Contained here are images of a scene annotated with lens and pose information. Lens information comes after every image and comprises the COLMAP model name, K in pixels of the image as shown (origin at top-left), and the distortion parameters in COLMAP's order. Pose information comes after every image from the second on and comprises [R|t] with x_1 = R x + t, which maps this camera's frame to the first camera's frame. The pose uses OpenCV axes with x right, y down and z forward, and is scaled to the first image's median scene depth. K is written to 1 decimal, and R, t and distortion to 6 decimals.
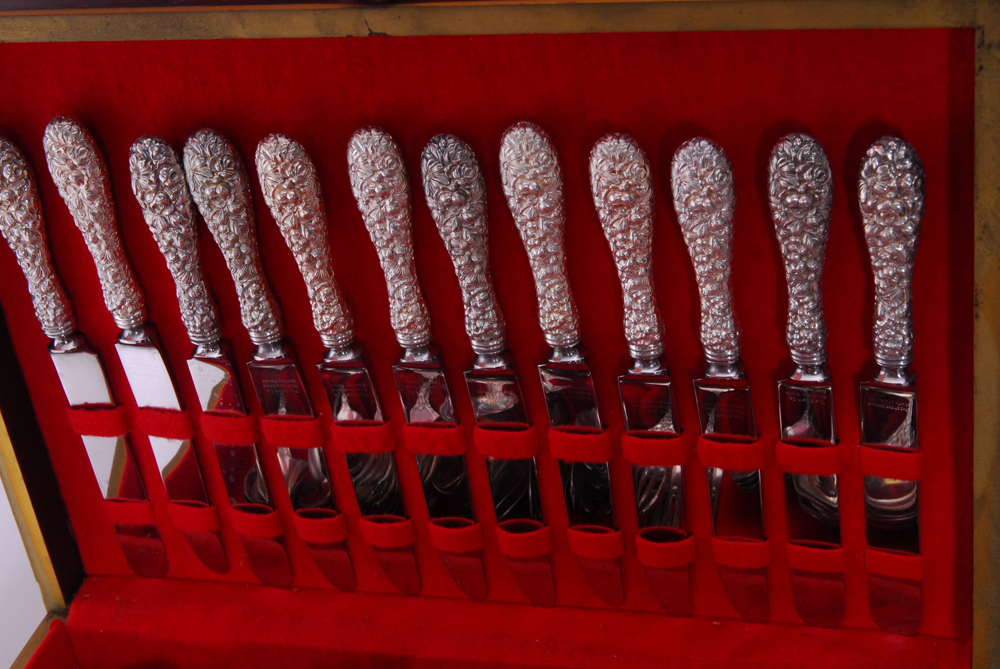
lens RADIAL K [[1863.4, 0, 500.0], [0, 1863.4, 334.5], [0, 0, 1]] dist [-0.011690, -0.143944]
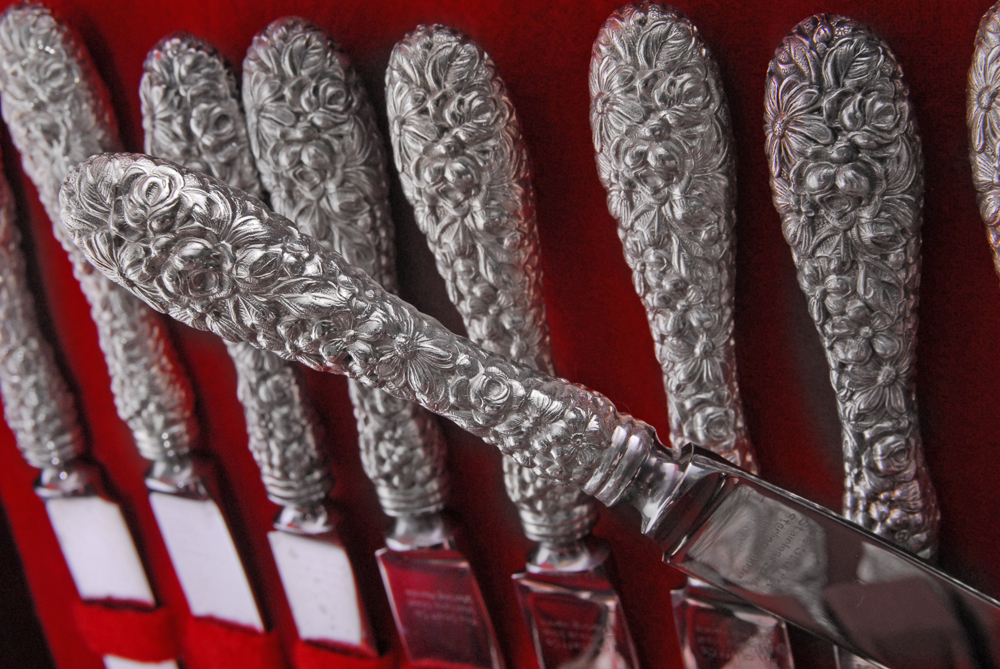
lens RADIAL K [[1863.4, 0, 500.0], [0, 1863.4, 334.5], [0, 0, 1]] dist [-0.011690, -0.143944]
pose [[0.976486, 0.074616, -0.202257, -0.012536], [-0.095557, 0.990802, -0.095818, 0.003127], [0.193247, 0.112892, 0.974634, 0.577169]]
